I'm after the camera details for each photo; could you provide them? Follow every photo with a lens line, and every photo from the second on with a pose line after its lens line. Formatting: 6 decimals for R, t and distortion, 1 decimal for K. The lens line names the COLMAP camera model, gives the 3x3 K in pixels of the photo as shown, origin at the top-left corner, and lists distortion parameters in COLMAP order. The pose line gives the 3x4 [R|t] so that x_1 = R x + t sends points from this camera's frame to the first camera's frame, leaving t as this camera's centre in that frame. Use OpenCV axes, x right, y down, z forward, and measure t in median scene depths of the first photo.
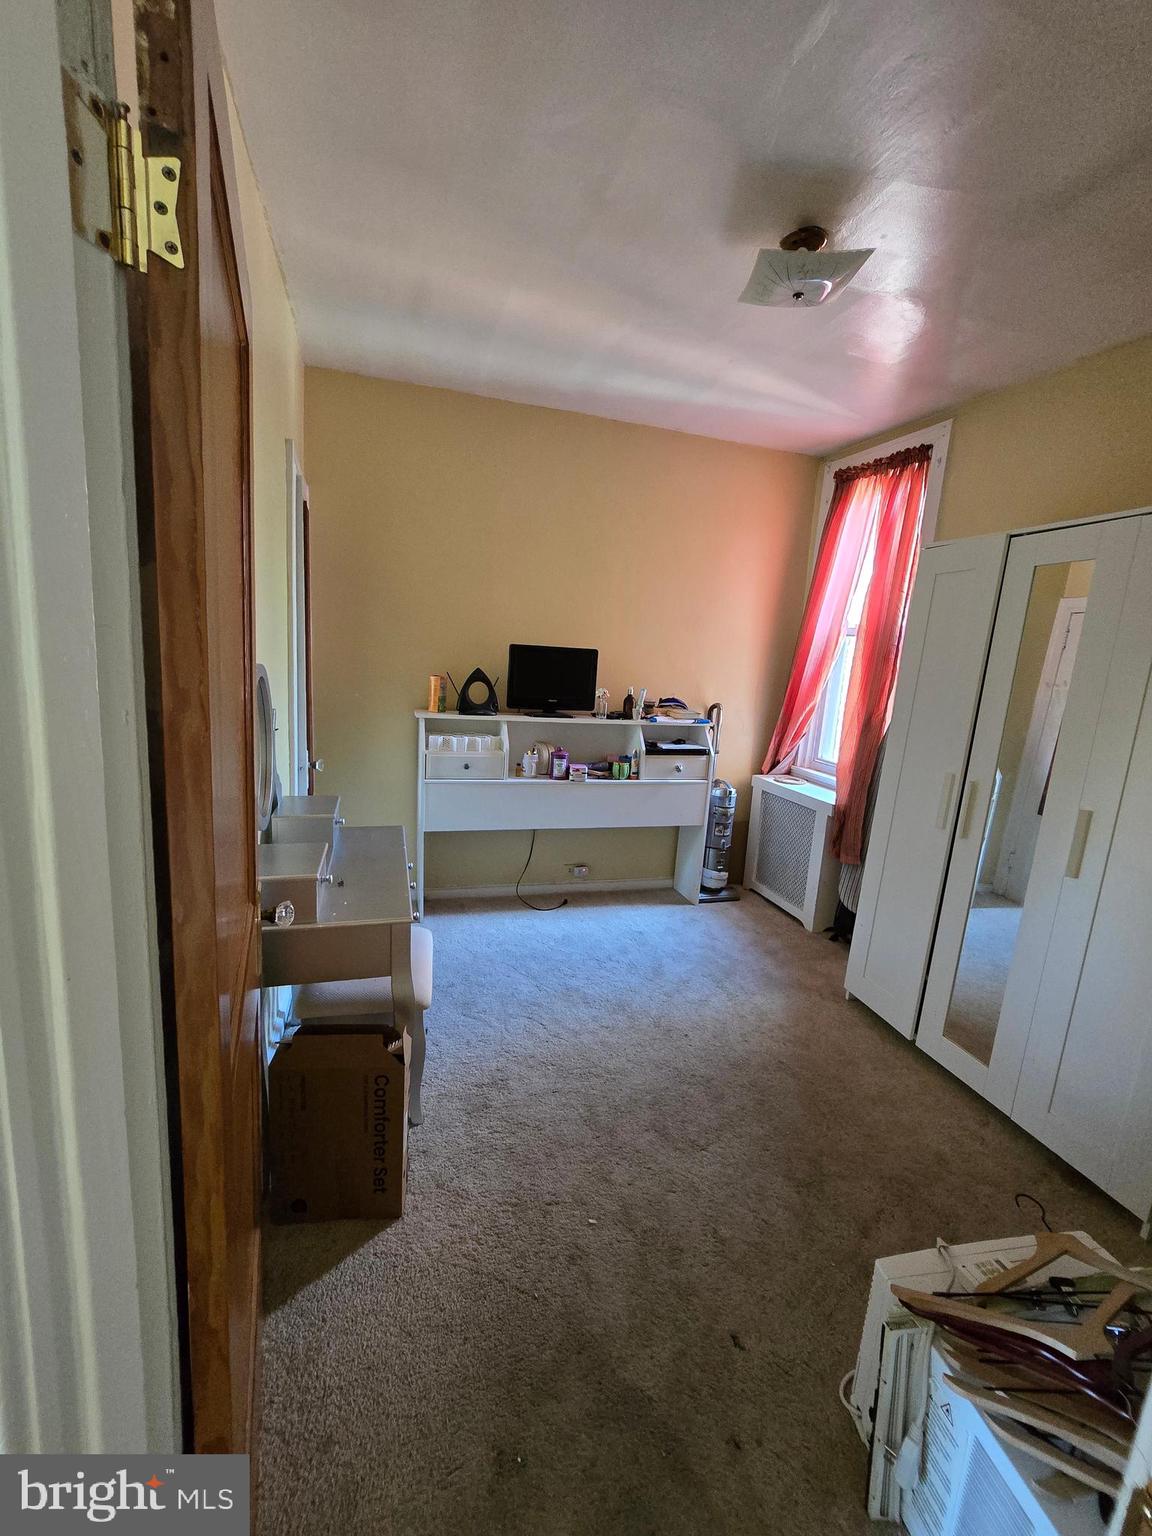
lens RADIAL K [[642.2, 0, 563.5], [0, 642.2, 761.6], [0, 0, 1]] dist [-0.006268, 0.000315]
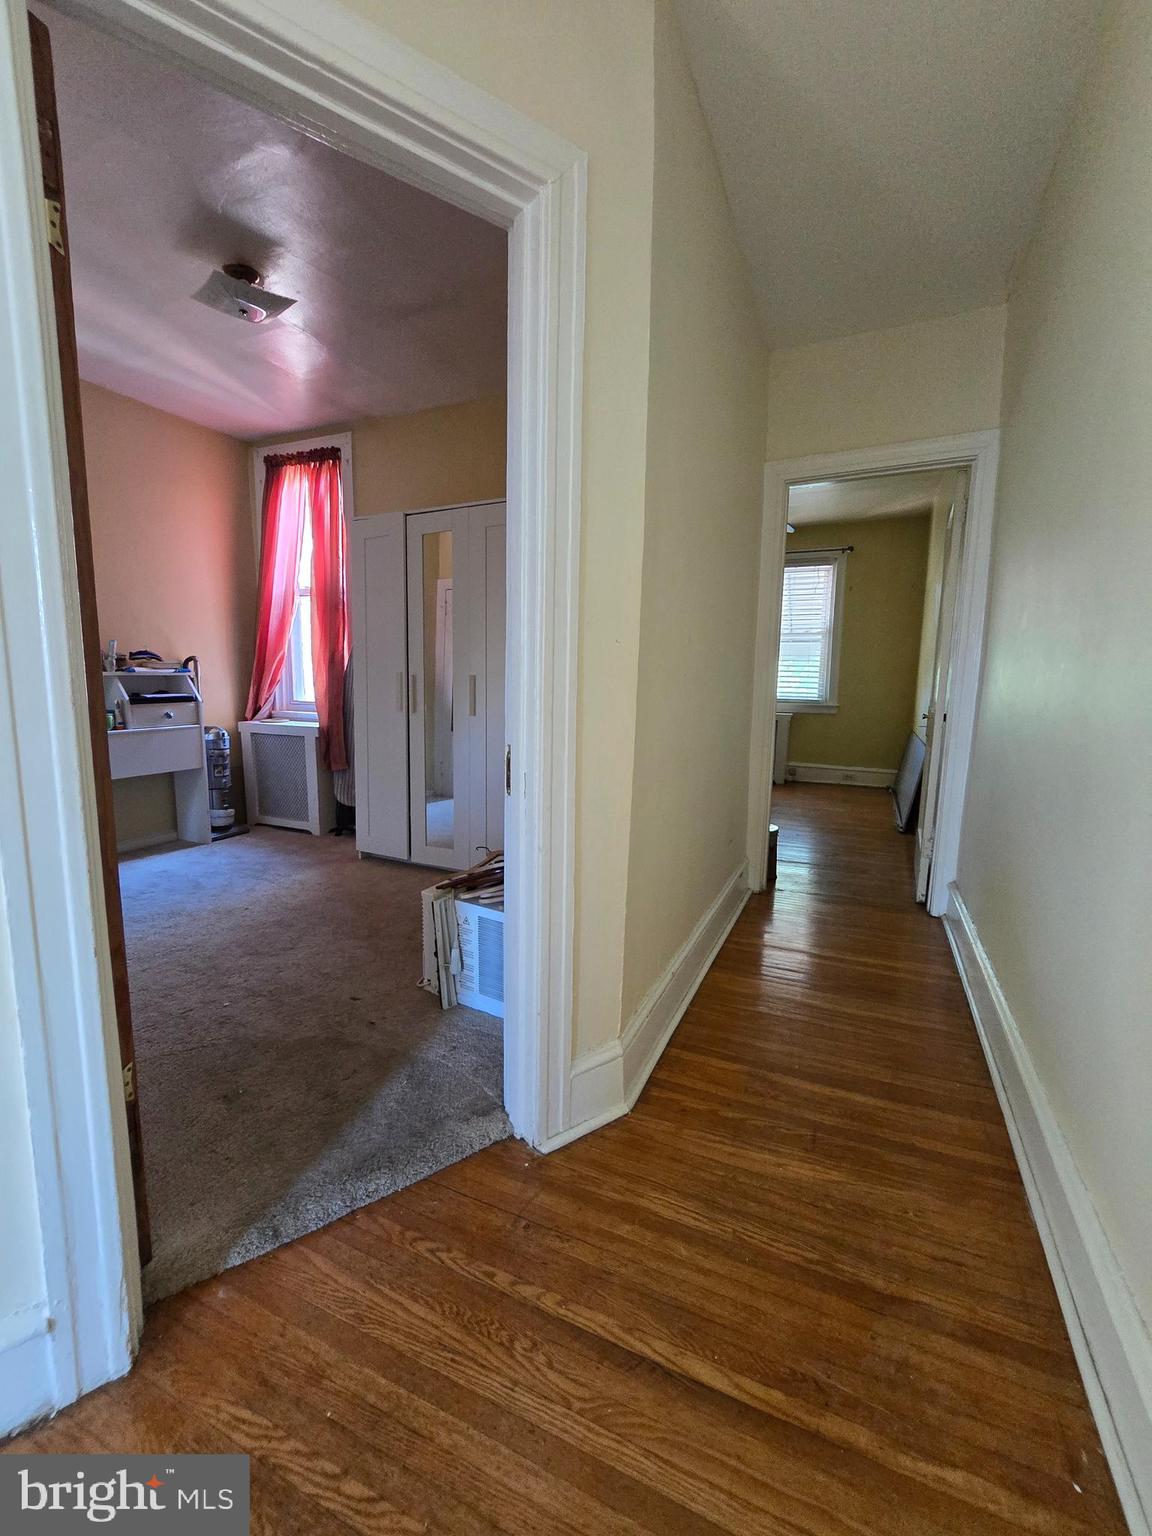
lens RADIAL K [[642.2, 0, 583.3], [0, 642.2, 766.7], [0, 0, 1]] dist [-0.006268, 0.000315]
pose [[0.649486, -0.161069, 0.743119, -0.200918], [0.161098, 0.984269, 0.072538, 0.148308], [-0.743112, 0.072602, 0.665216, -0.228054]]
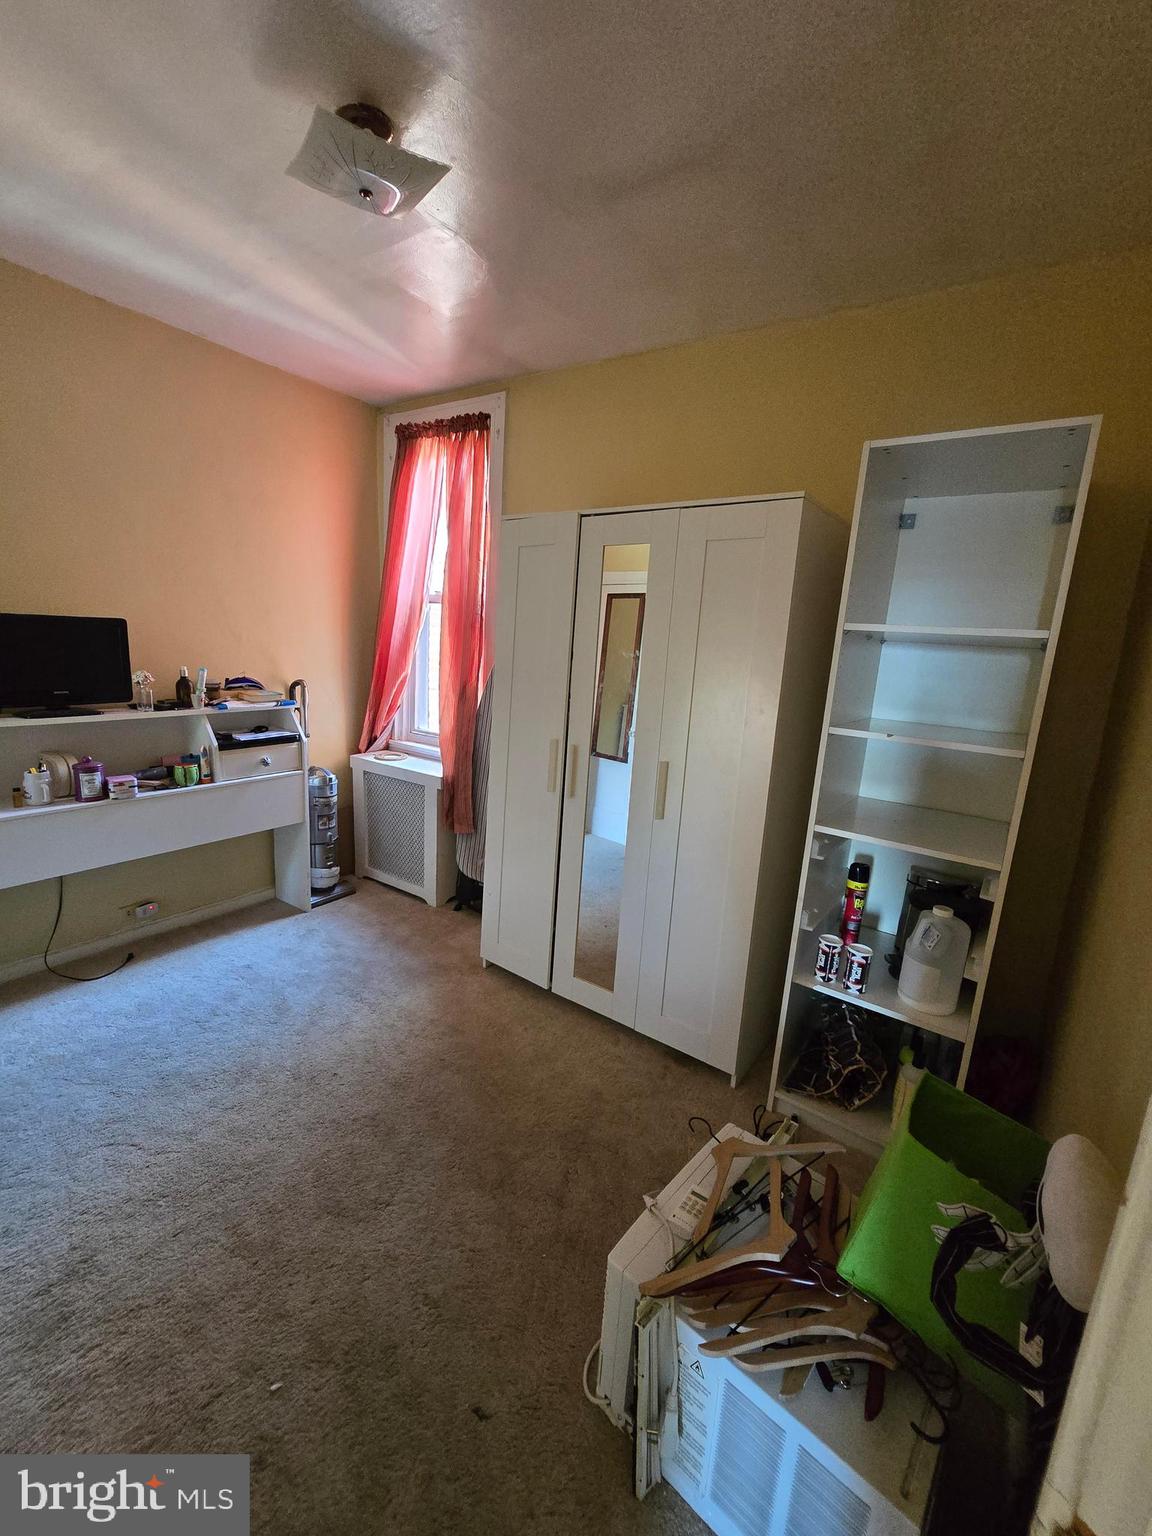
lens RADIAL K [[642.2, 0, 577.5], [0, 642.2, 766.9], [0, 0, 1]] dist [-0.006268, 0.000315]
pose [[0.779127, -0.144182, 0.610059, -0.017588], [0.102813, 0.989402, 0.102530, -0.031100], [-0.618377, -0.017162, 0.785694, 0.103800]]
